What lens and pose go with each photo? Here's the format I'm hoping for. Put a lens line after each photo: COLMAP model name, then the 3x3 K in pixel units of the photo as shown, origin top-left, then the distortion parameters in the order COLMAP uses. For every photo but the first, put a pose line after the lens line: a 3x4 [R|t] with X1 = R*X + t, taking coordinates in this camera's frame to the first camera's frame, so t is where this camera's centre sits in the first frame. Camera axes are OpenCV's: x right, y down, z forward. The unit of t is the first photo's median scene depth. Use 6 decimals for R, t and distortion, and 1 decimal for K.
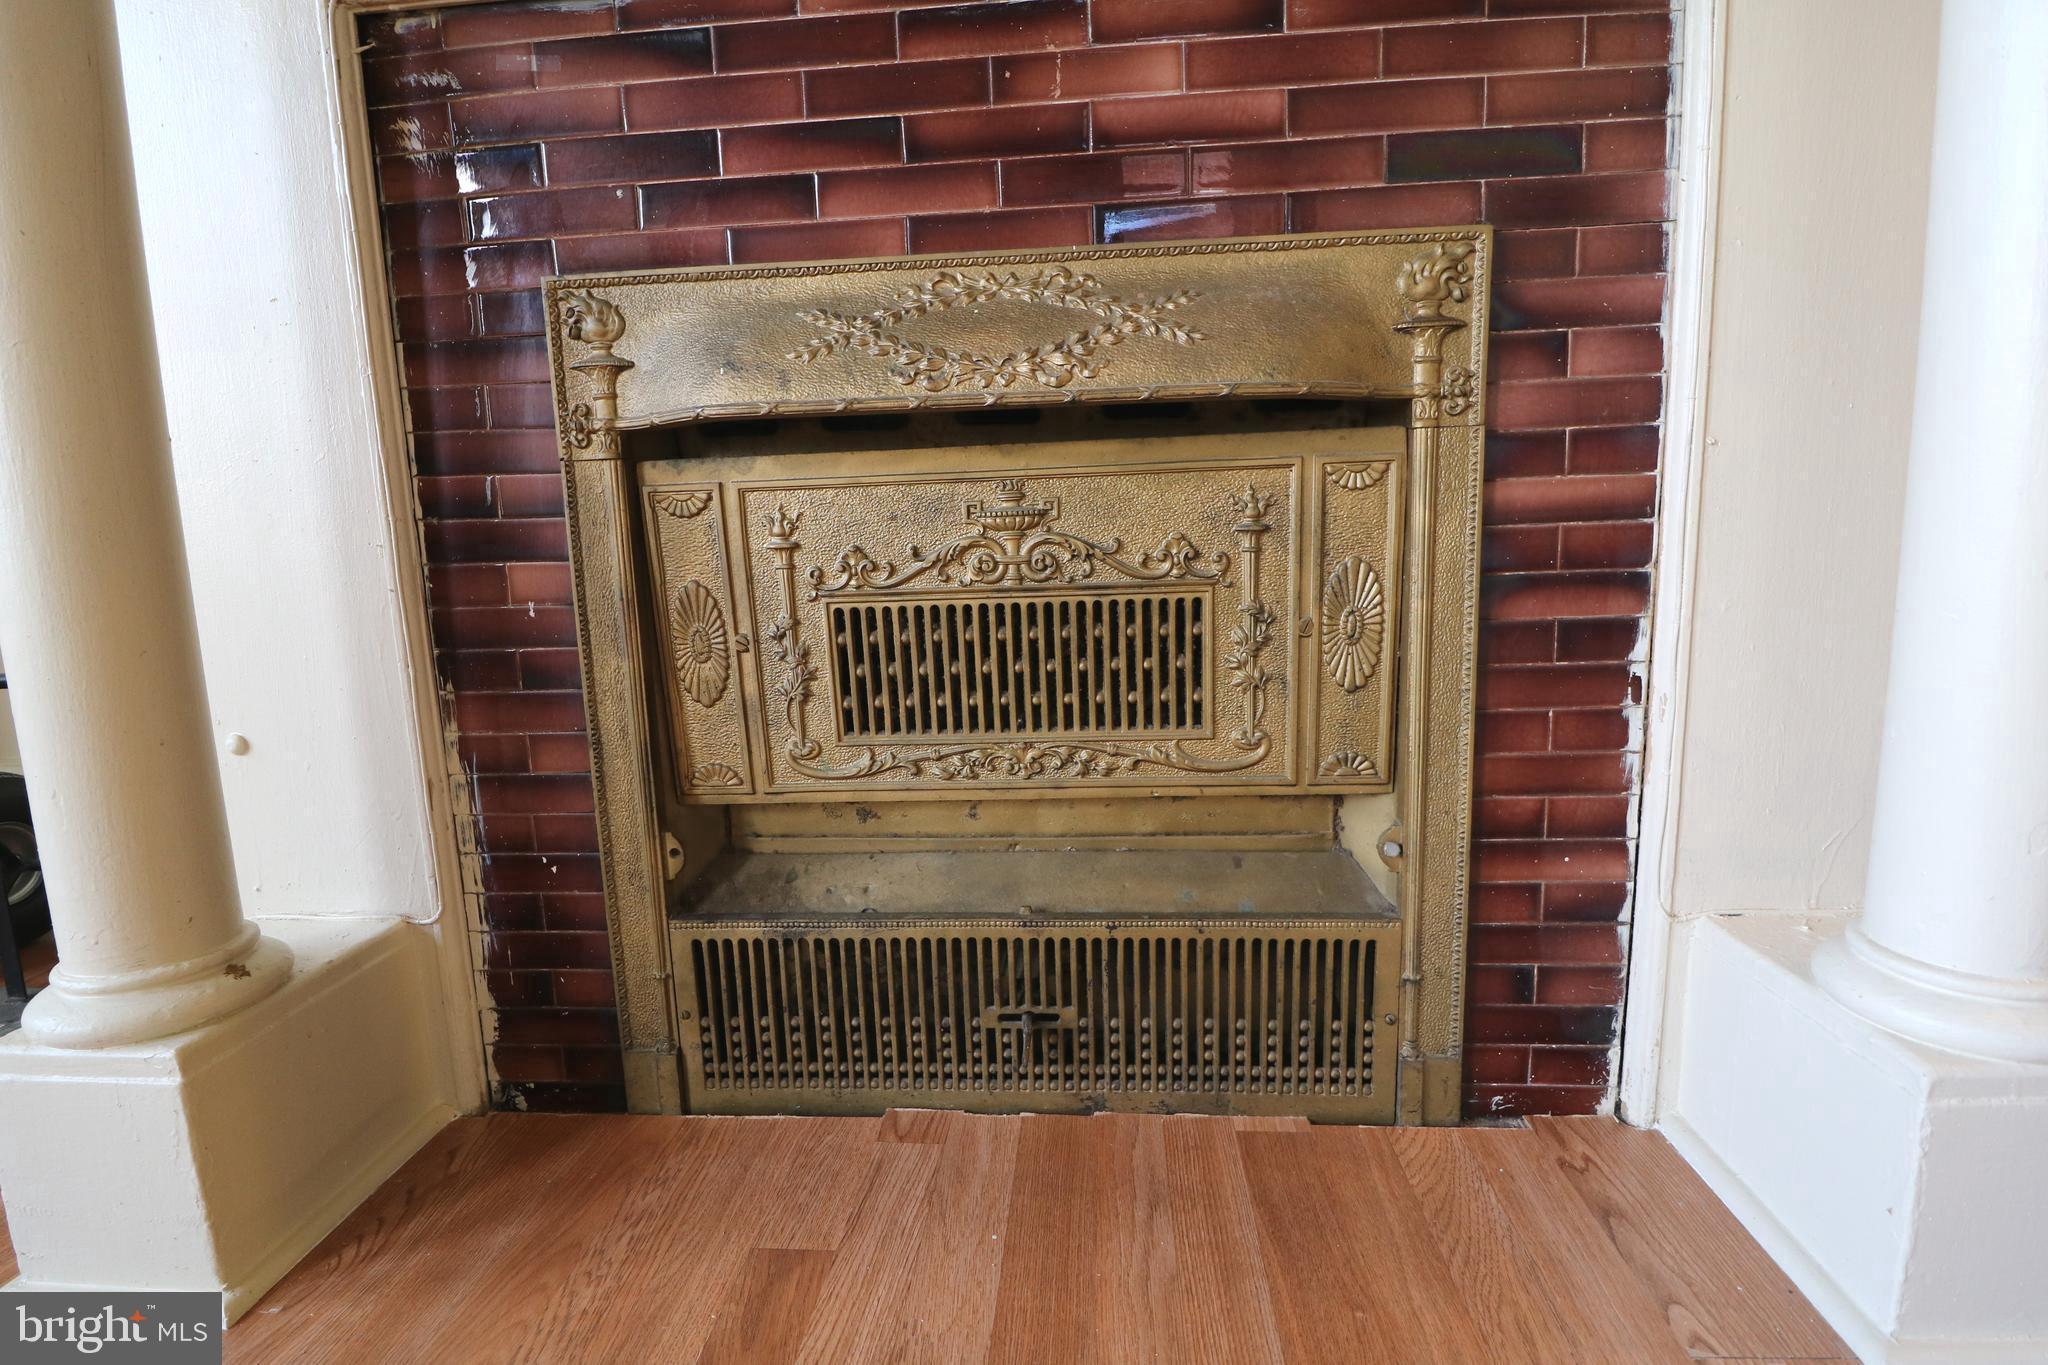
lens RADIAL K [[957.8, 0, 1033.9], [0, 957.8, 690.0], [0, 0, 1]] dist [-0.009653, -0.006755]
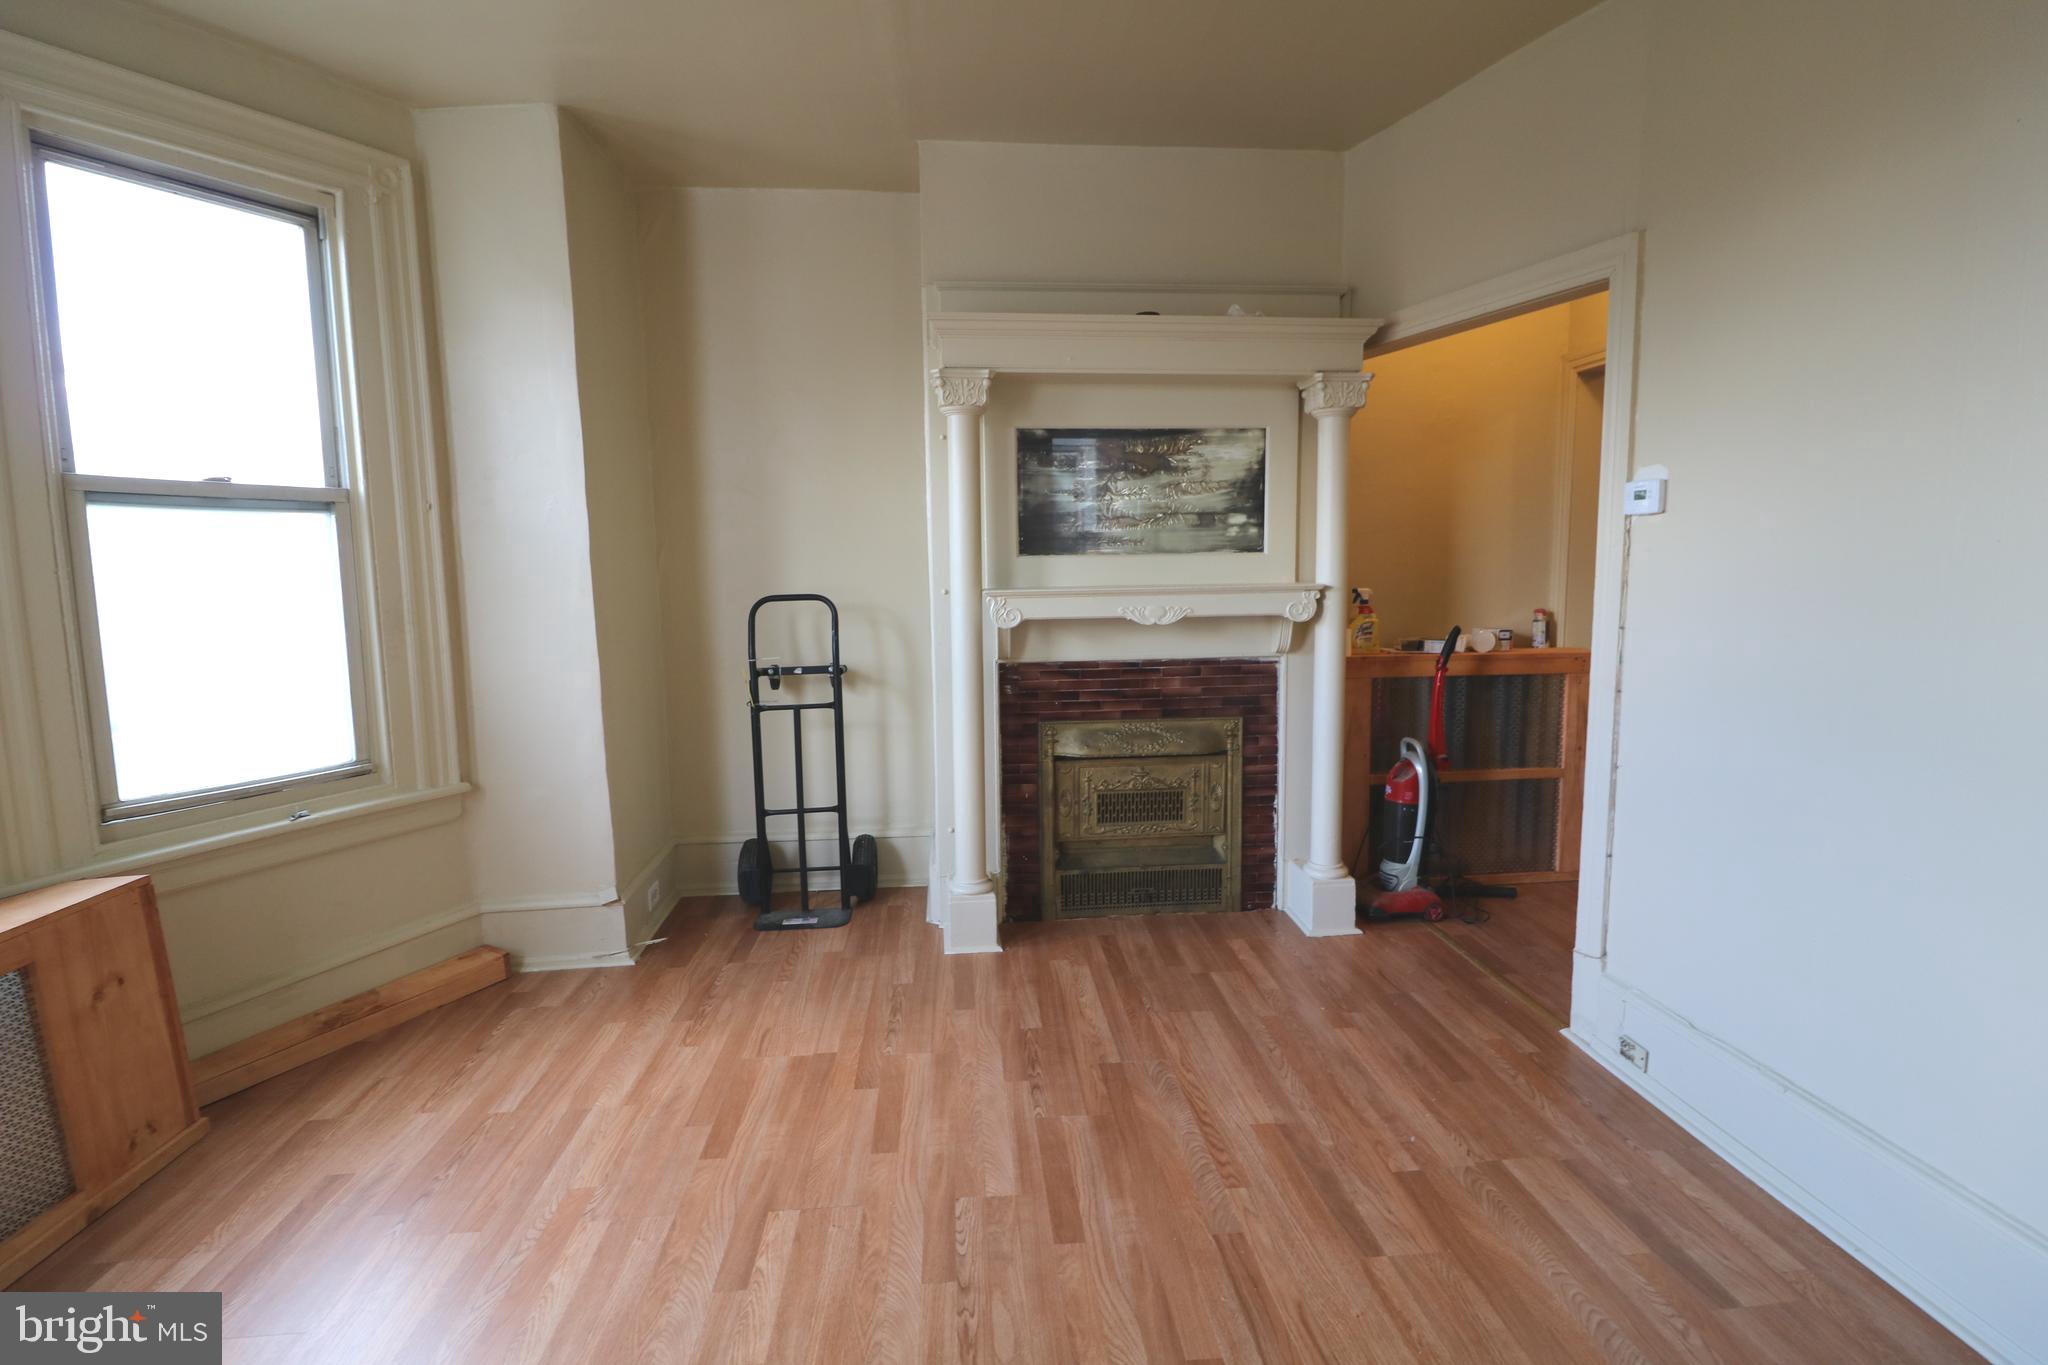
lens RADIAL K [[957.8, 0, 1039.7], [0, 957.8, 673.1], [0, 0, 1]] dist [-0.009653, -0.006755]
pose [[0.985675, 0.001654, 0.168647, -1.218094], [0.006584, 0.998812, -0.048273, -0.430263], [-0.168527, 0.048692, 0.984494, -3.254286]]
